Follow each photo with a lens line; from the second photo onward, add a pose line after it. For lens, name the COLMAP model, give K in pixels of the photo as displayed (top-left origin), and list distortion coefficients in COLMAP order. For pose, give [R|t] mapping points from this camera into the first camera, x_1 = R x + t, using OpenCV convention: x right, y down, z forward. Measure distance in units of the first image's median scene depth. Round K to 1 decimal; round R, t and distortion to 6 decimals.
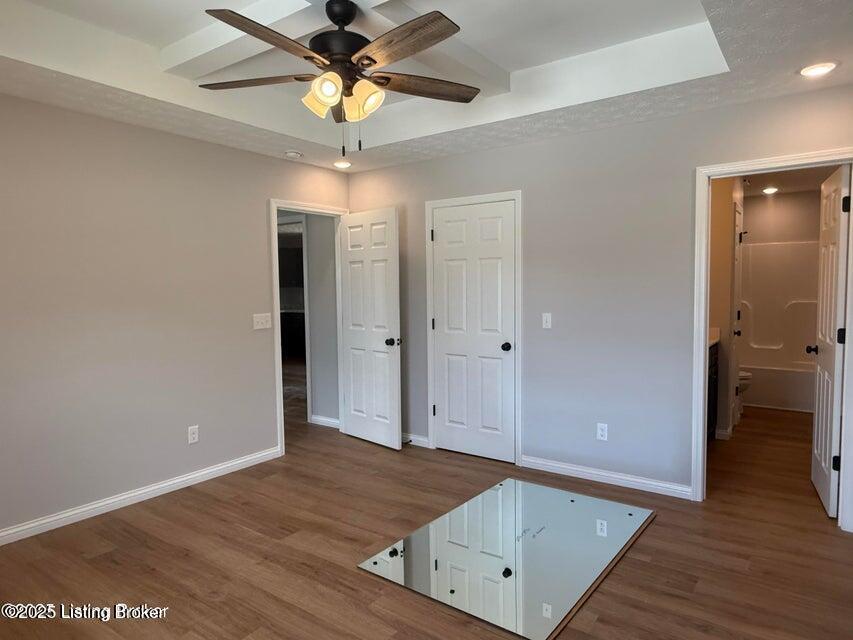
lens RADIAL K [[549.0, 0, 424.6], [0, 549.0, 315.2], [0, 0, 1]] dist [0.098859, -0.100501]
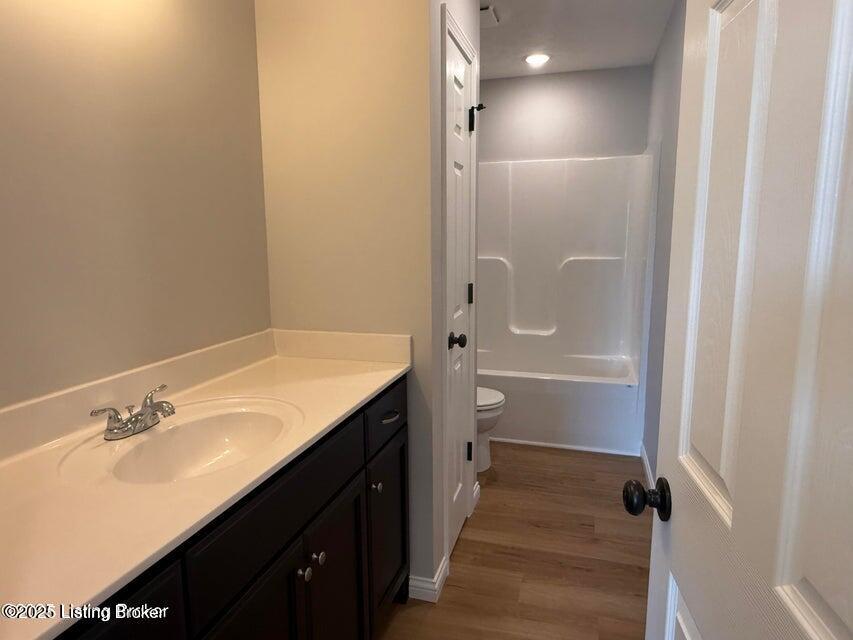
lens RADIAL K [[549.0, 0, 424.6], [0, 549.0, 315.2], [0, 0, 1]] dist [0.098859, -0.100501]
pose [[0.947227, -0.041523, 0.317862, 0.378877], [0.015241, 0.996288, 0.084727, -0.021643], [-0.320200, -0.075411, 0.944344, 0.579725]]
